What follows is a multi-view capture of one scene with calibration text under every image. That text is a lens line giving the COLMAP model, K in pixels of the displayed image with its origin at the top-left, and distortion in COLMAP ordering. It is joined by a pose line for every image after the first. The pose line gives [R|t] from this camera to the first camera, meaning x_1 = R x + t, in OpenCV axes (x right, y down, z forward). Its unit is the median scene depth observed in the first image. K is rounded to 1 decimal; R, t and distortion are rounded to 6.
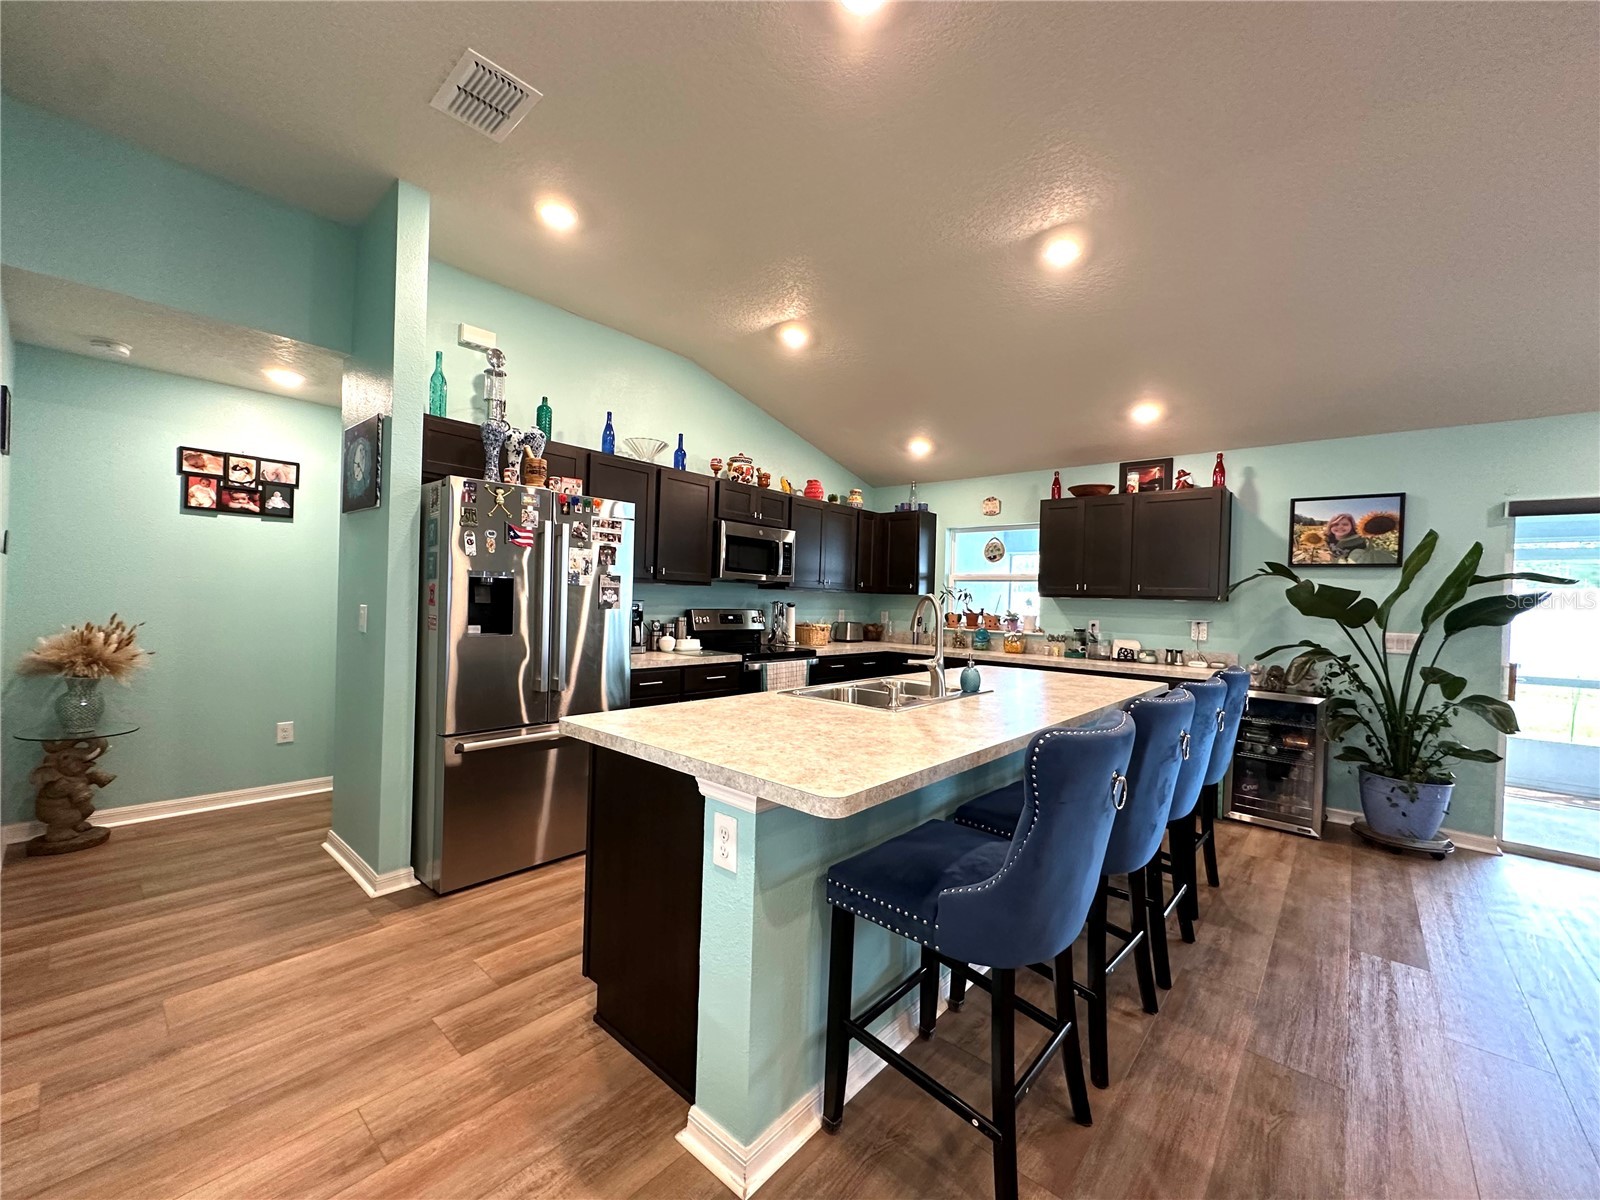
lens RADIAL K [[639.0, 0, 798.1], [0, 639.0, 603.3], [0, 0, 1]] dist [0.002270, 0.000058]
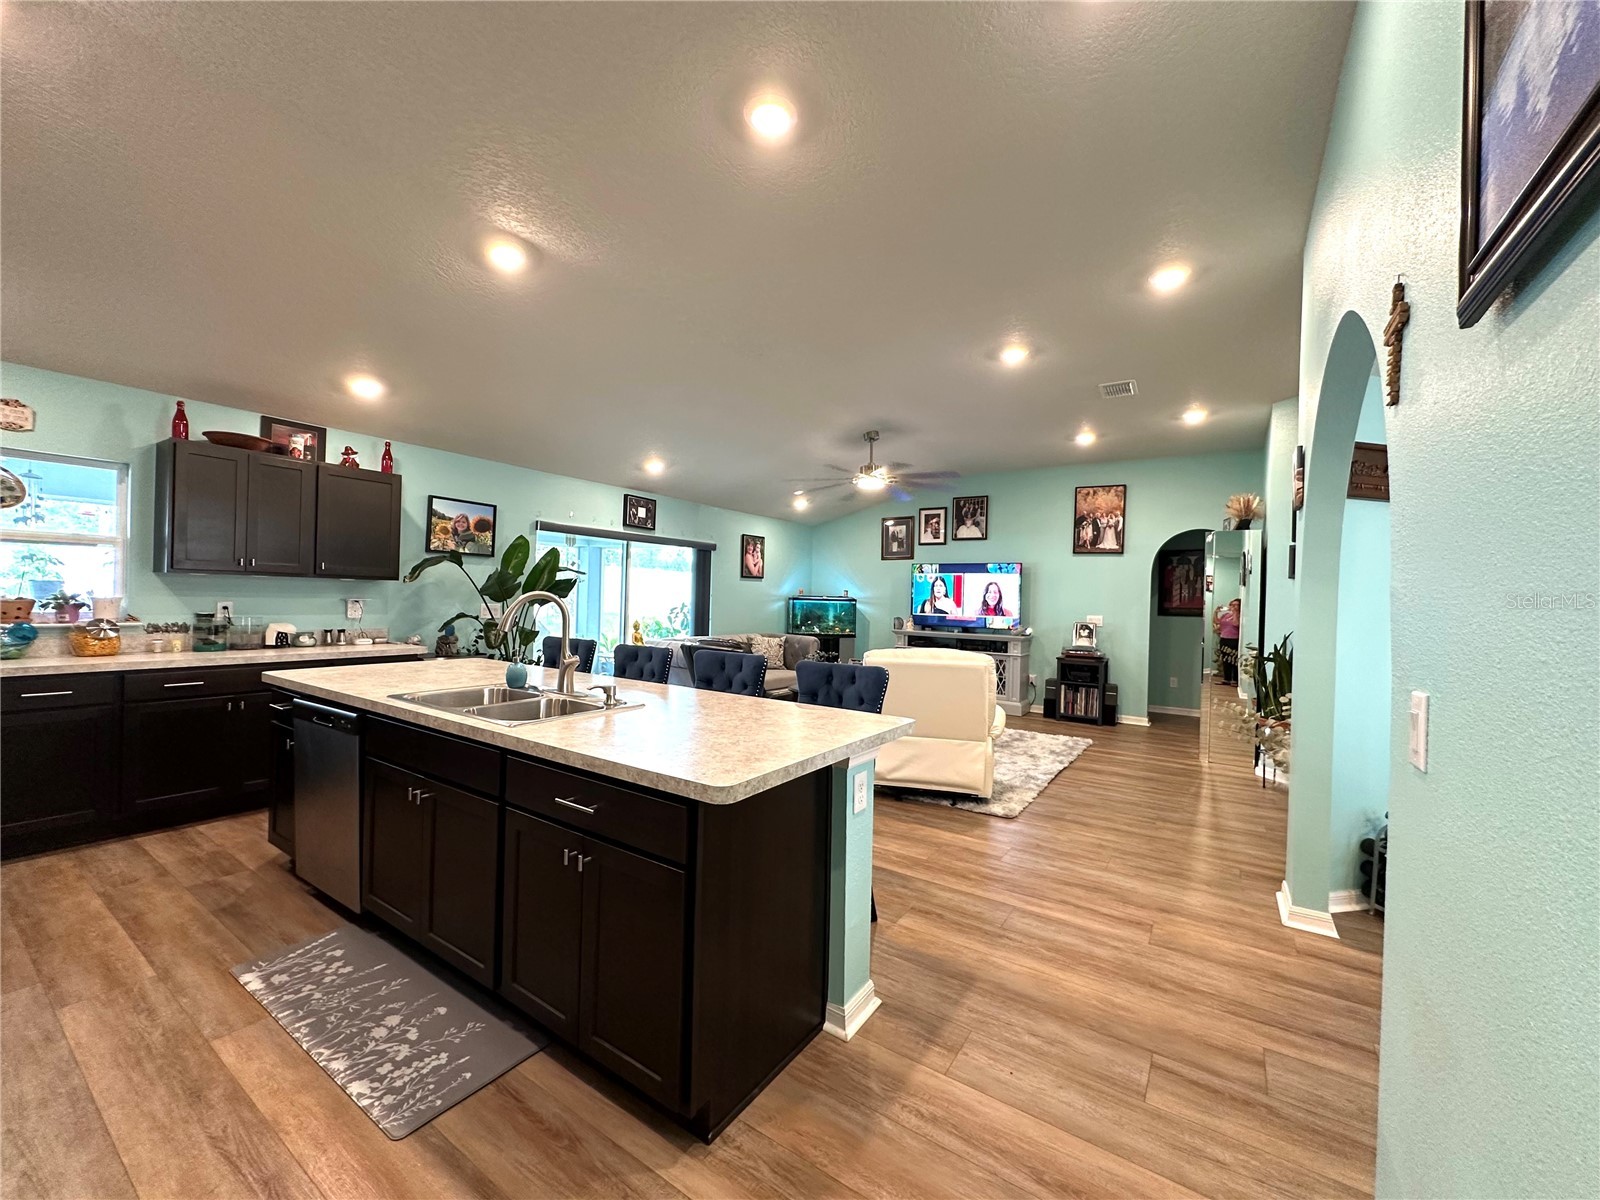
lens RADIAL K [[639.0, 0, 797.9], [0, 639.0, 599.1], [0, 0, 1]] dist [0.002270, 0.000058]
pose [[-0.123712, -0.039574, 0.991529, -0.506443], [-0.027182, 0.998965, 0.036479, -0.030790], [-0.991946, -0.022439, -0.124660, 0.460588]]
